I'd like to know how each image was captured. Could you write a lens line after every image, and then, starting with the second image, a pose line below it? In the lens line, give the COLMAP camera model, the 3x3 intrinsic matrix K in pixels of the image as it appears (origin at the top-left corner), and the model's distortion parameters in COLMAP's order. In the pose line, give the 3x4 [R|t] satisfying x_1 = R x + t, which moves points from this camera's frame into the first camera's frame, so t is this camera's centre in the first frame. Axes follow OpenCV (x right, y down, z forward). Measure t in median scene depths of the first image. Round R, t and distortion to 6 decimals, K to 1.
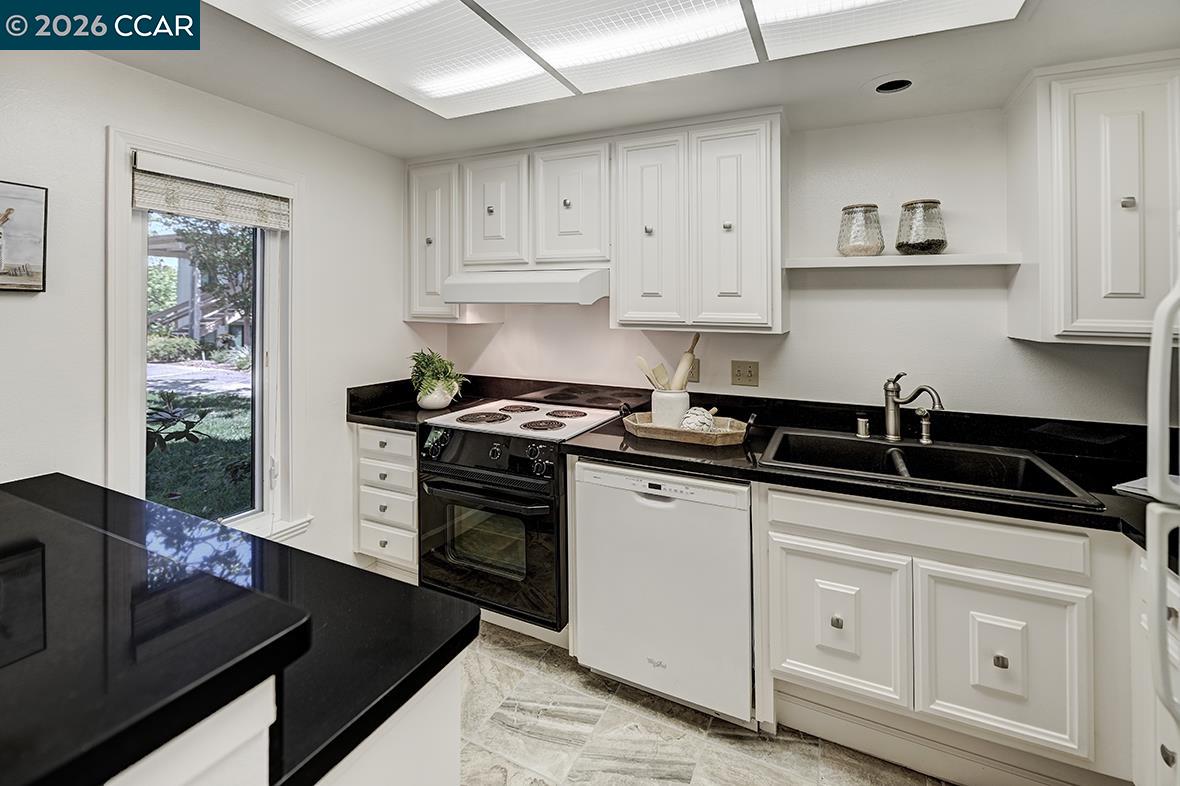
lens RADIAL K [[498.0, 0, 585.8], [0, 498.0, 311.1], [0, 0, 1]] dist [-0.001635, -0.000099]
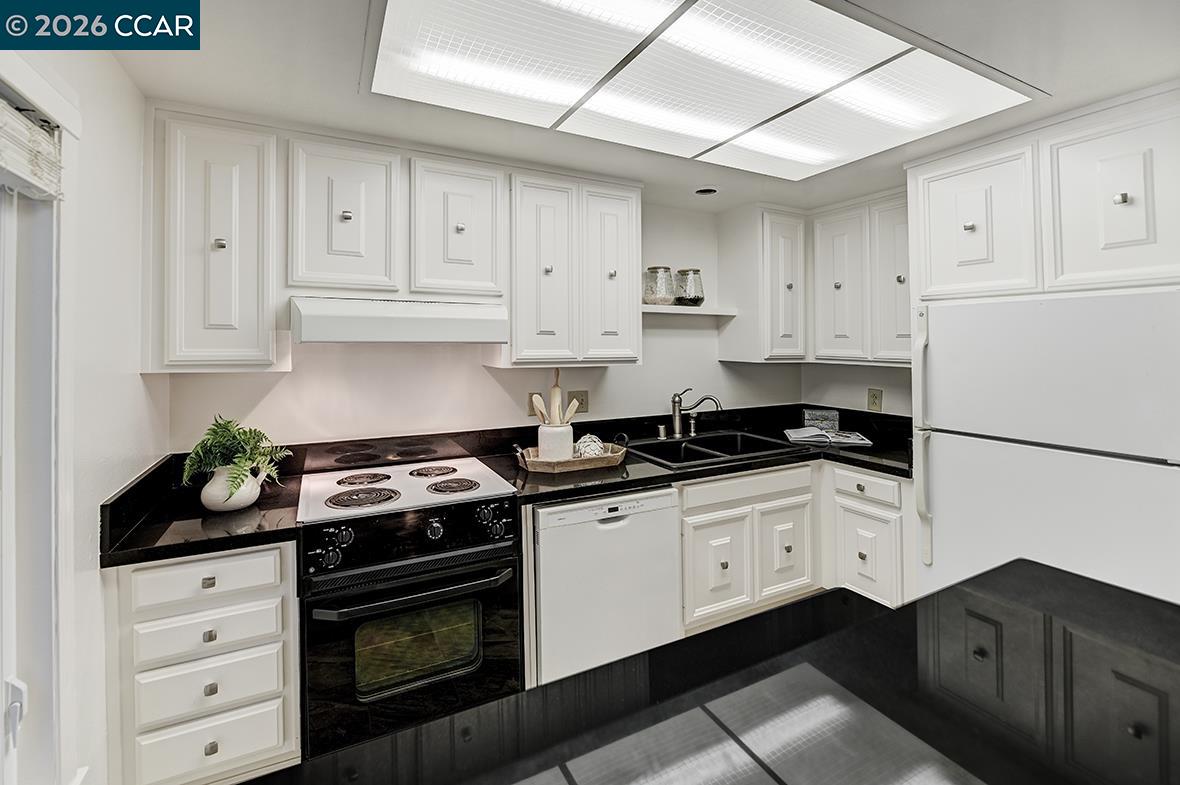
lens RADIAL K [[525.1, 0, 591.7], [0, 525.1, 334.4], [0, 0, 1]] dist [-0.001678, -0.000197]
pose [[0.612286, 0.000296, 0.790636, -0.697487], [0.006754, 0.999961, -0.005605, -0.024064], [-0.790607, 0.008772, 0.612261, 0.282457]]
